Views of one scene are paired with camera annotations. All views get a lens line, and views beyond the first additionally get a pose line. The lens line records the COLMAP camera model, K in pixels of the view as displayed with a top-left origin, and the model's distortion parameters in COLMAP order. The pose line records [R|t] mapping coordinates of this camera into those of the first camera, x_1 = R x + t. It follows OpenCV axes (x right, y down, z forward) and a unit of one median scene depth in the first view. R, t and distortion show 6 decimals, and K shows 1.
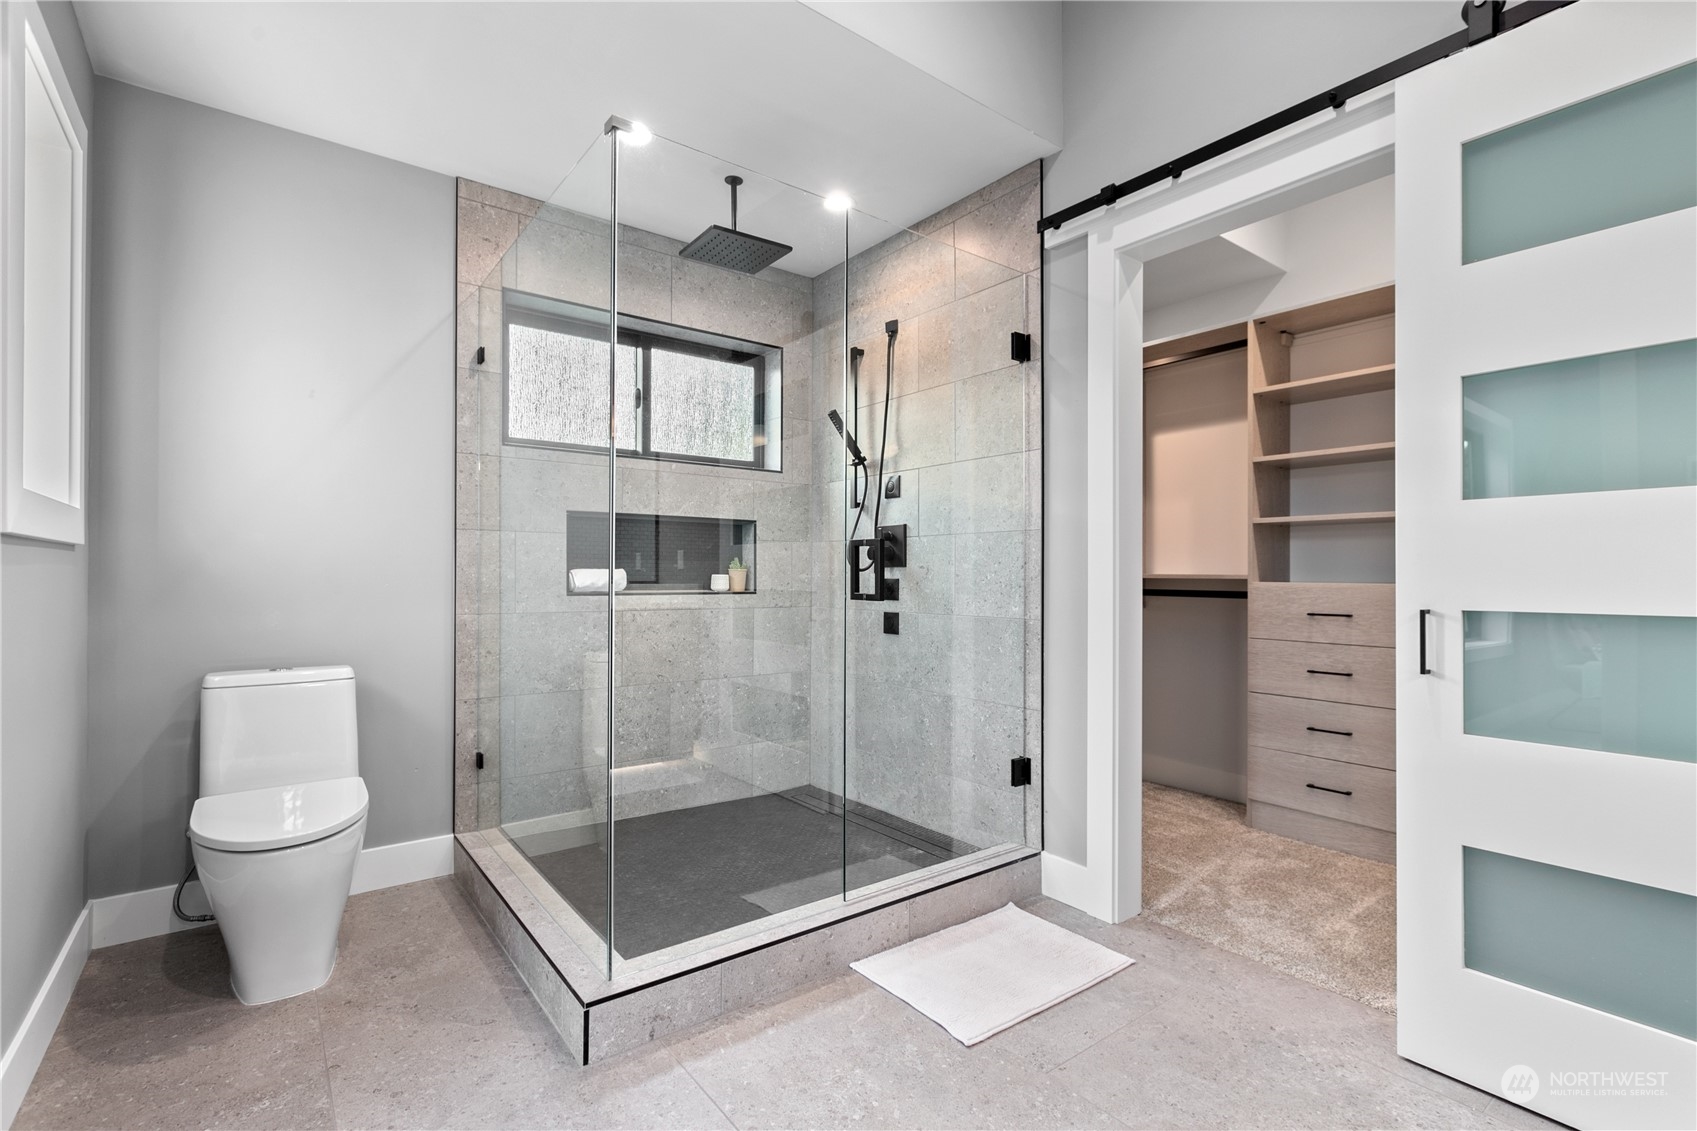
lens RADIAL K [[783.5, 0, 839.6], [0, 783.5, 575.7], [0, 0, 1]] dist [0.002317, -0.002173]
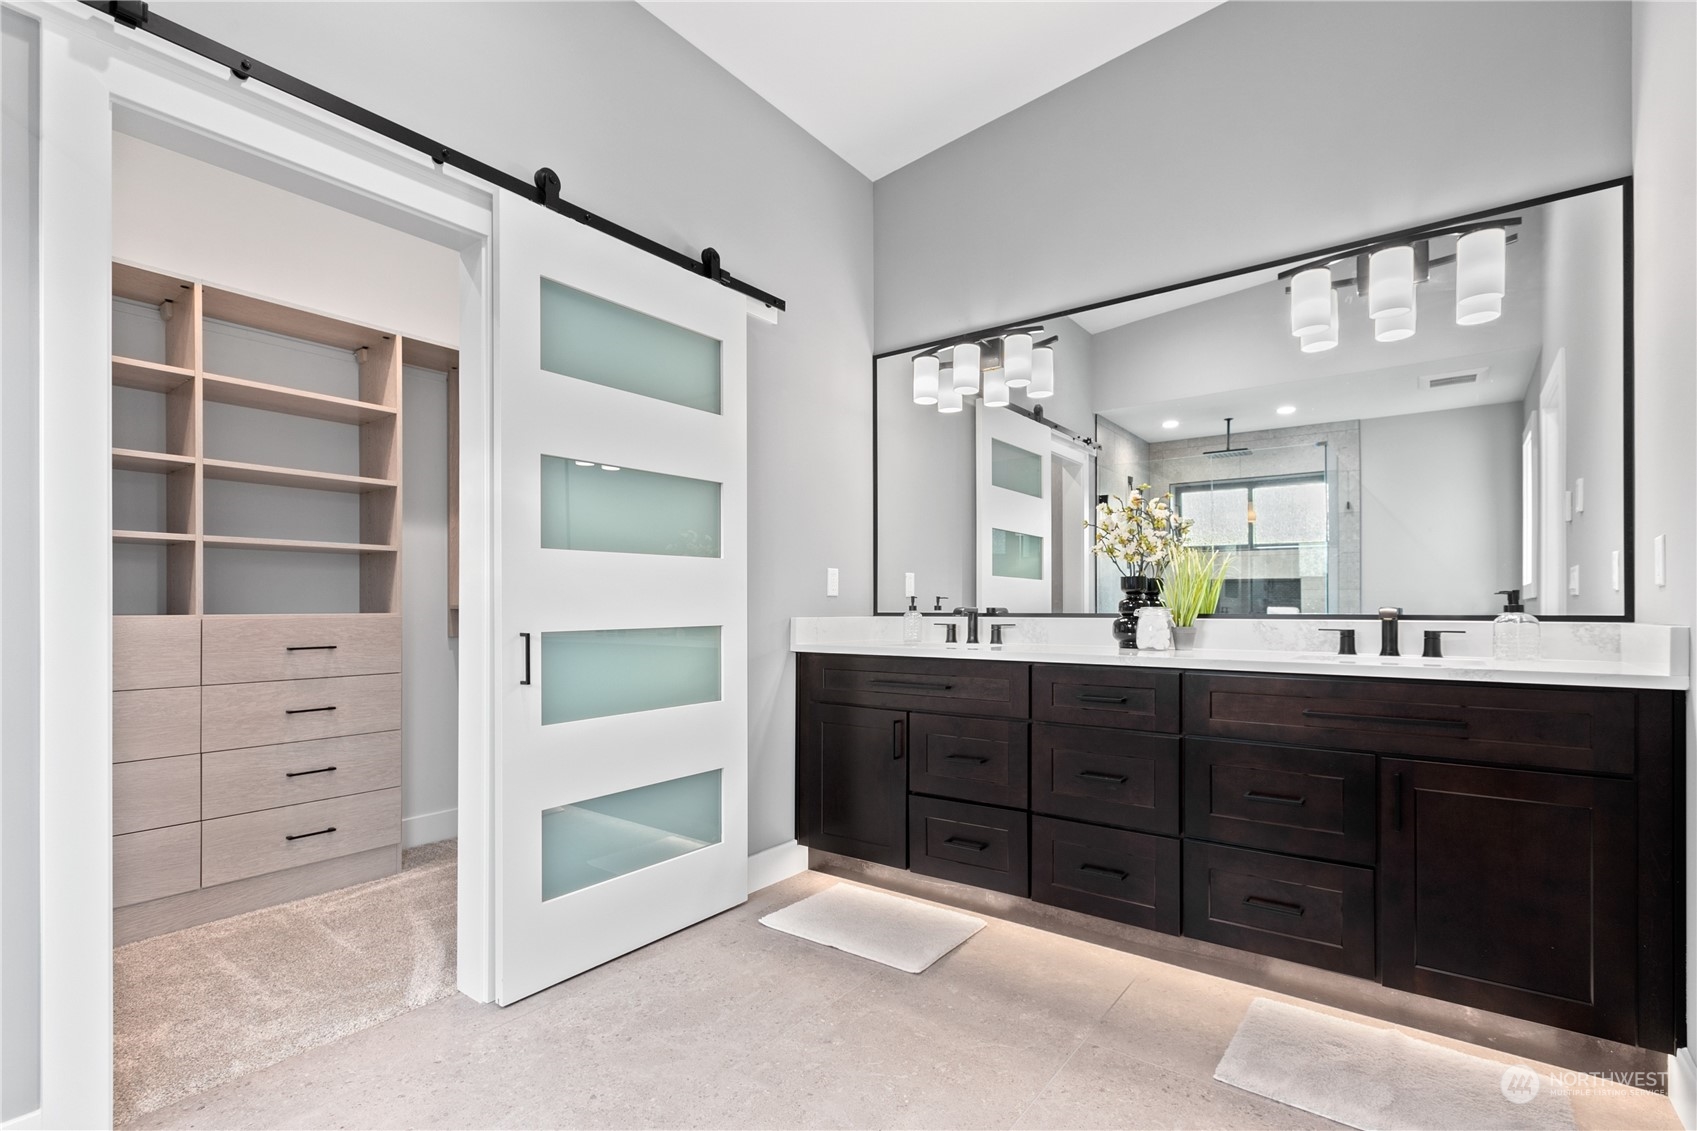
lens RADIAL K [[783.5, 0, 856.4], [0, 783.5, 607.7], [0, 0, 1]] dist [0.002317, -0.002173]
pose [[-0.282796, -0.008657, 0.959141, -0.419962], [0.001462, 0.999954, 0.009456, -0.005943], [-0.959179, 0.004076, -0.282770, 0.590208]]
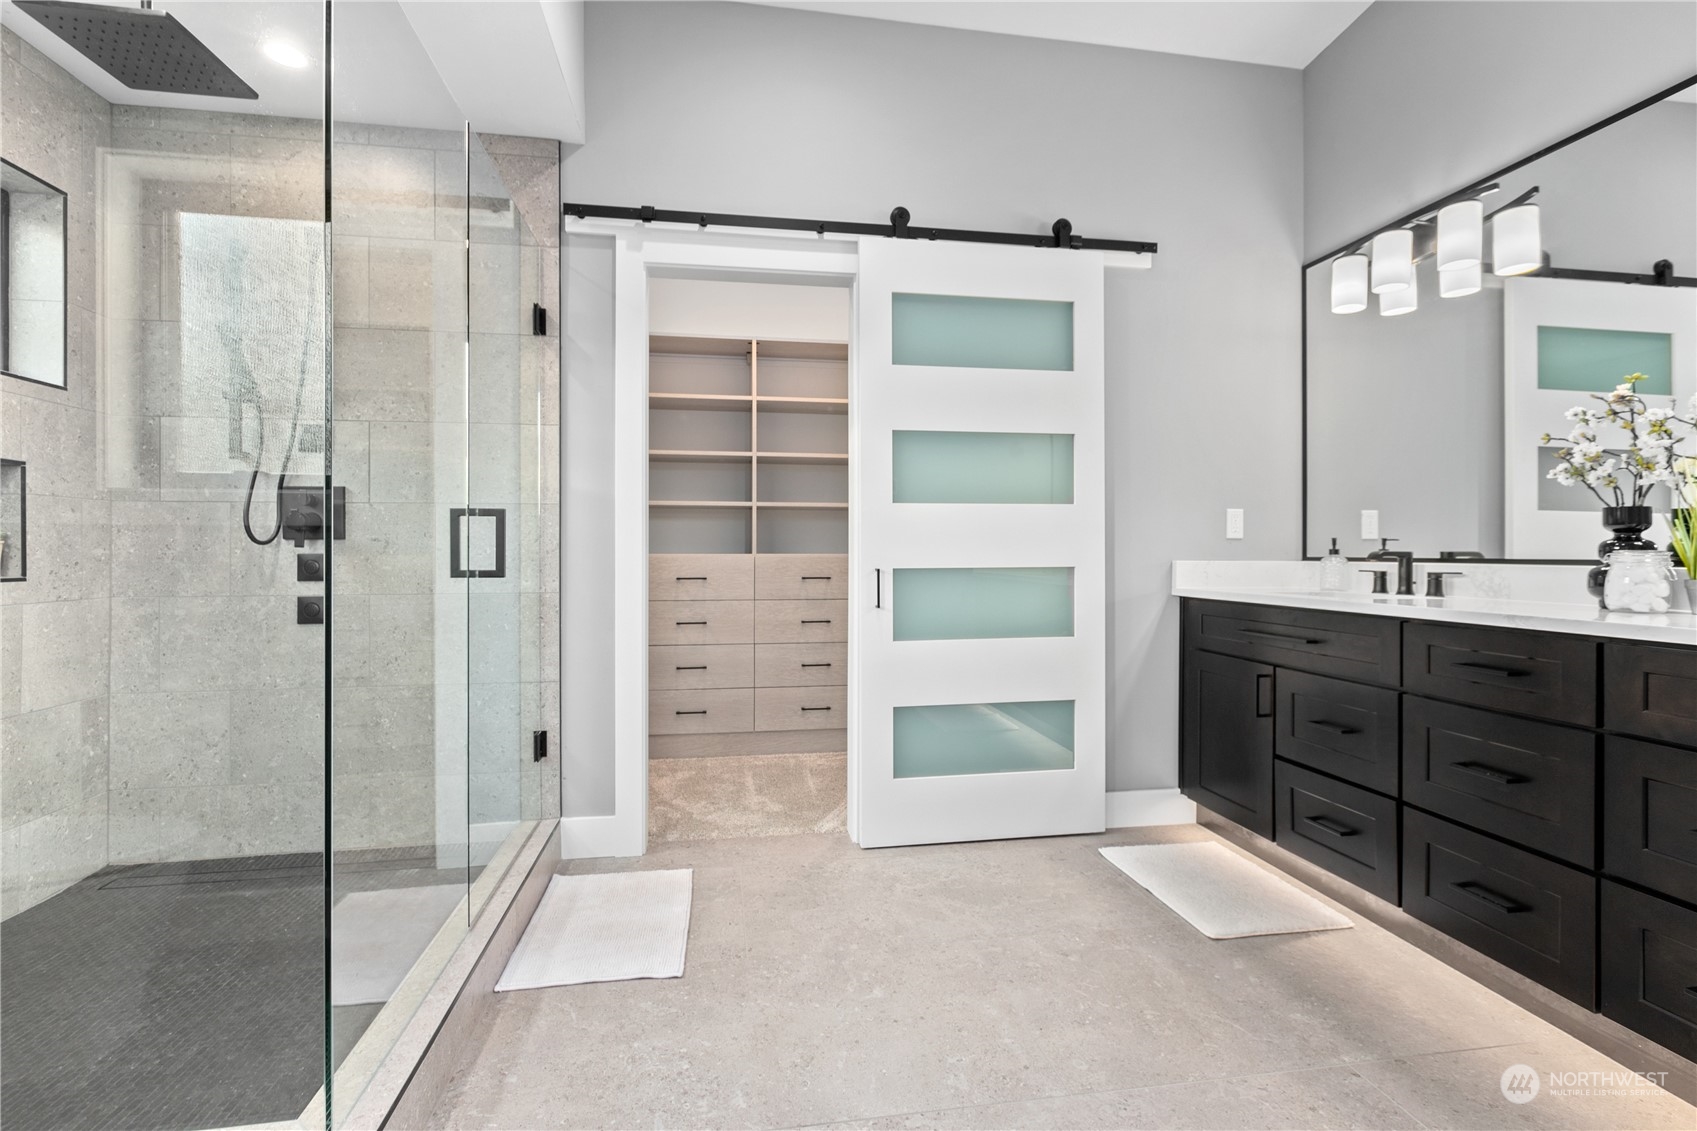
lens RADIAL K [[783.5, 0, 854.5], [0, 783.5, 550.1], [0, 0, 1]] dist [0.002317, -0.002173]
pose [[0.455602, -0.005145, 0.890169, -0.513741], [0.003298, 0.999986, 0.004092, -0.001626], [-0.890178, 0.001071, 0.455612, 0.205814]]
